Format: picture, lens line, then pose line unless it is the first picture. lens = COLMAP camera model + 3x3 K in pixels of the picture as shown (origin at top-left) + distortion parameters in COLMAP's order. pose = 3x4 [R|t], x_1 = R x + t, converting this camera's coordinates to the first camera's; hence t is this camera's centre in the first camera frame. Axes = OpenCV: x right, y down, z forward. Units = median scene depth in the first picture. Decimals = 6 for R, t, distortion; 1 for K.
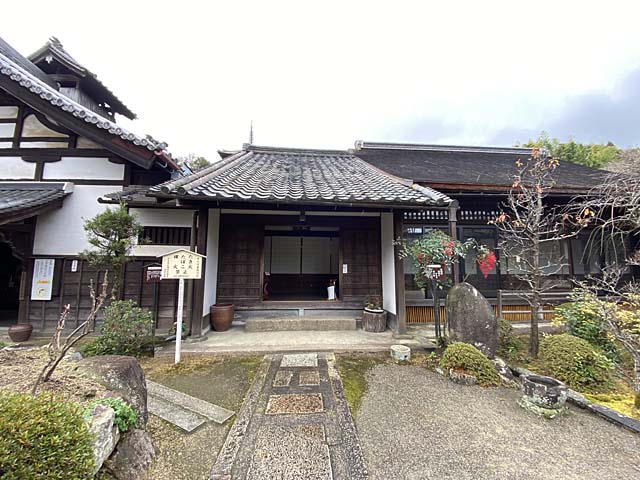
lens RADIAL K [[256.9, 0, 320.0], [0, 256.9, 240.0], [0, 0, 1]] dist [0.016662, -0.020316]
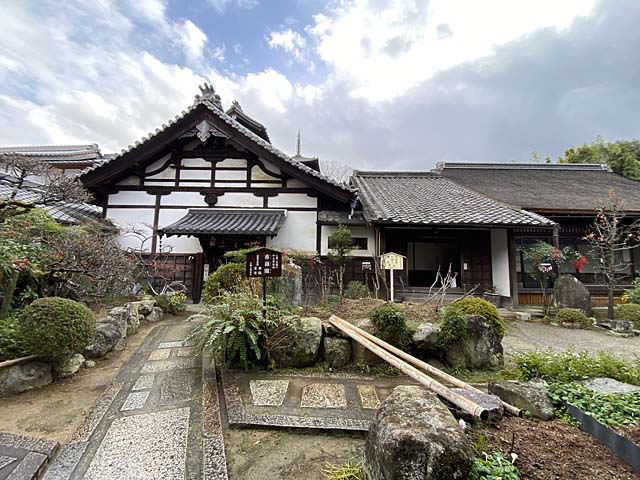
lens RADIAL K [[256.9, 0, 320.0], [0, 256.9, 240.0], [0, 0, 1]] dist [0.016662, -0.020316]
pose [[0.994319, 0.003863, -0.106372, -0.644534], [-0.004150, 0.999988, -0.002478, -0.034527], [0.106361, 0.002905, 0.994323, -0.616616]]
